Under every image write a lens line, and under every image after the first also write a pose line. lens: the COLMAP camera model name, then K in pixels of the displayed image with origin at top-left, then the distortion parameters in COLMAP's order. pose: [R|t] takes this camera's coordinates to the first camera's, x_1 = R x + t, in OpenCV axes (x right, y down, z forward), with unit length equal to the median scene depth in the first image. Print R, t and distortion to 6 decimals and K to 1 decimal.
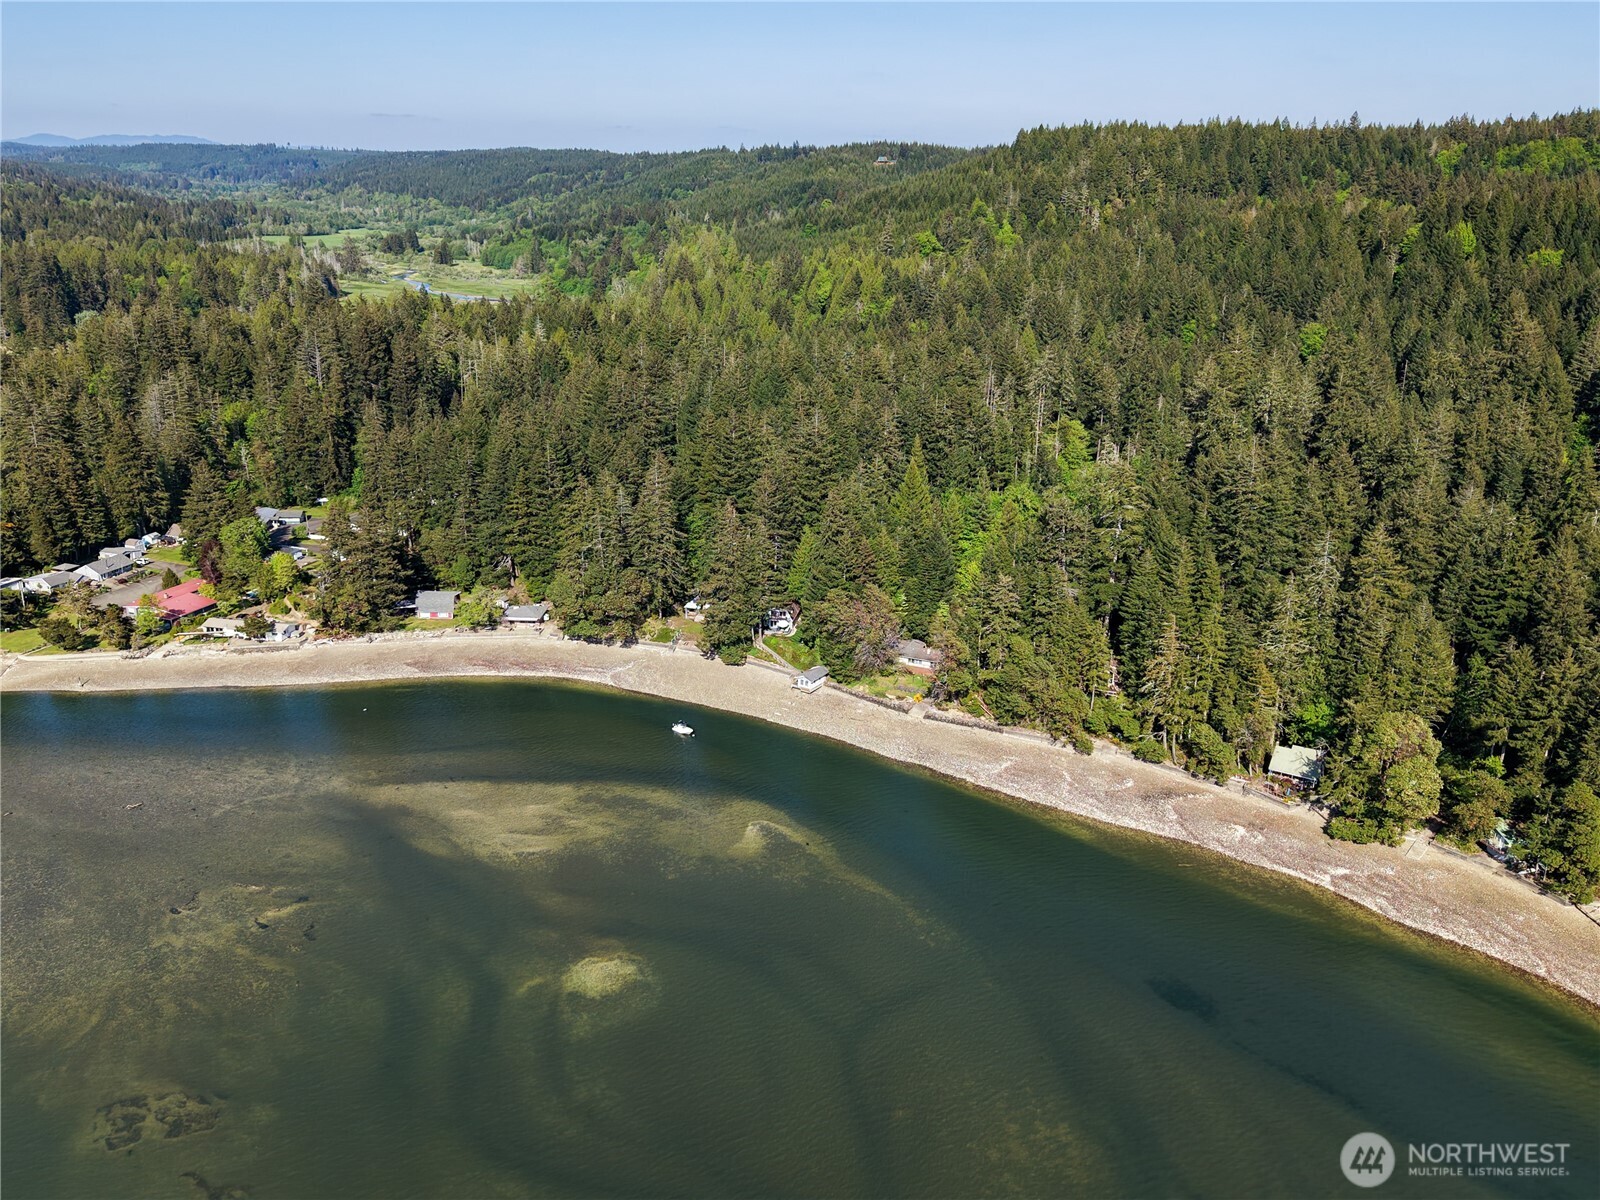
lens RADIAL K [[1305.0, 0, 800.0], [0, 1305.0, 600.0], [0, 0, 1]] dist [0.035263, -0.053607]
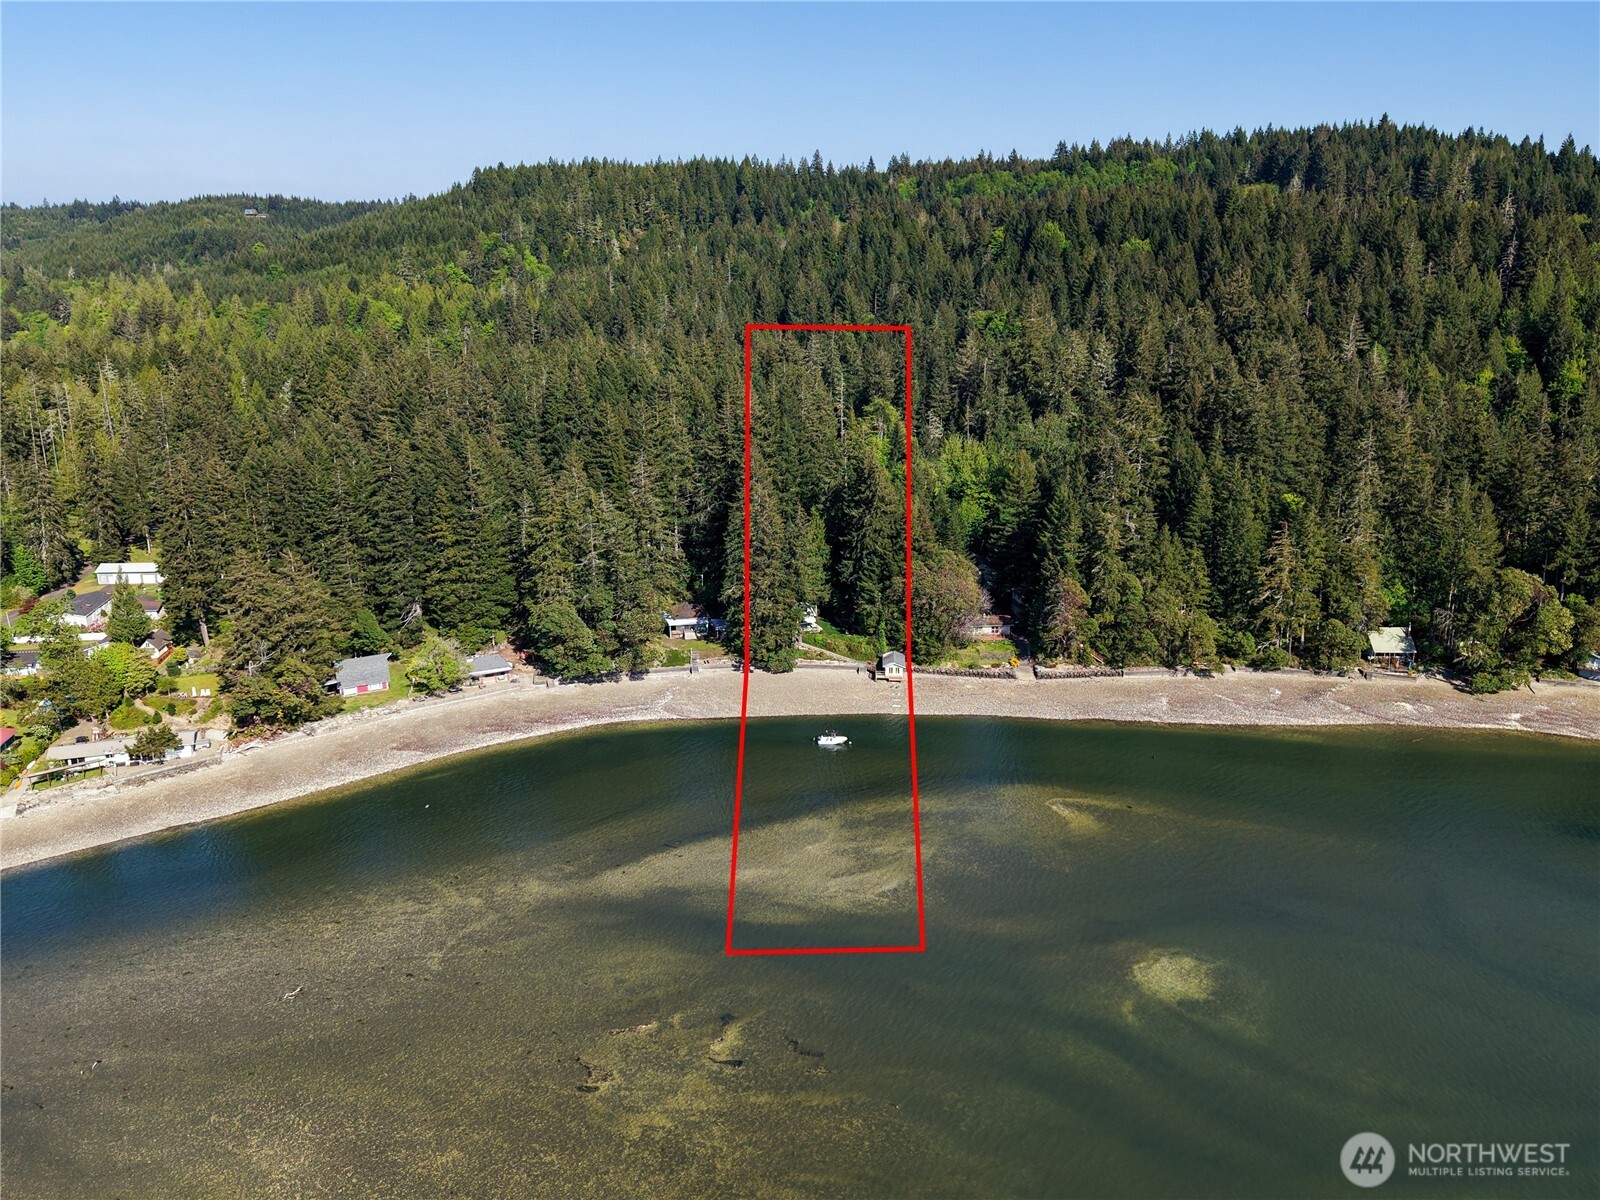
lens RADIAL K [[1305.0, 0, 800.0], [0, 1305.0, 600.0], [0, 0, 1]] dist [0.035263, -0.053607]
pose [[0.856596, -0.146105, 0.494871, -0.451251], [0.173464, 0.984794, -0.009507, 0.012461], [-0.485957, 0.093986, 0.868914, 0.232541]]
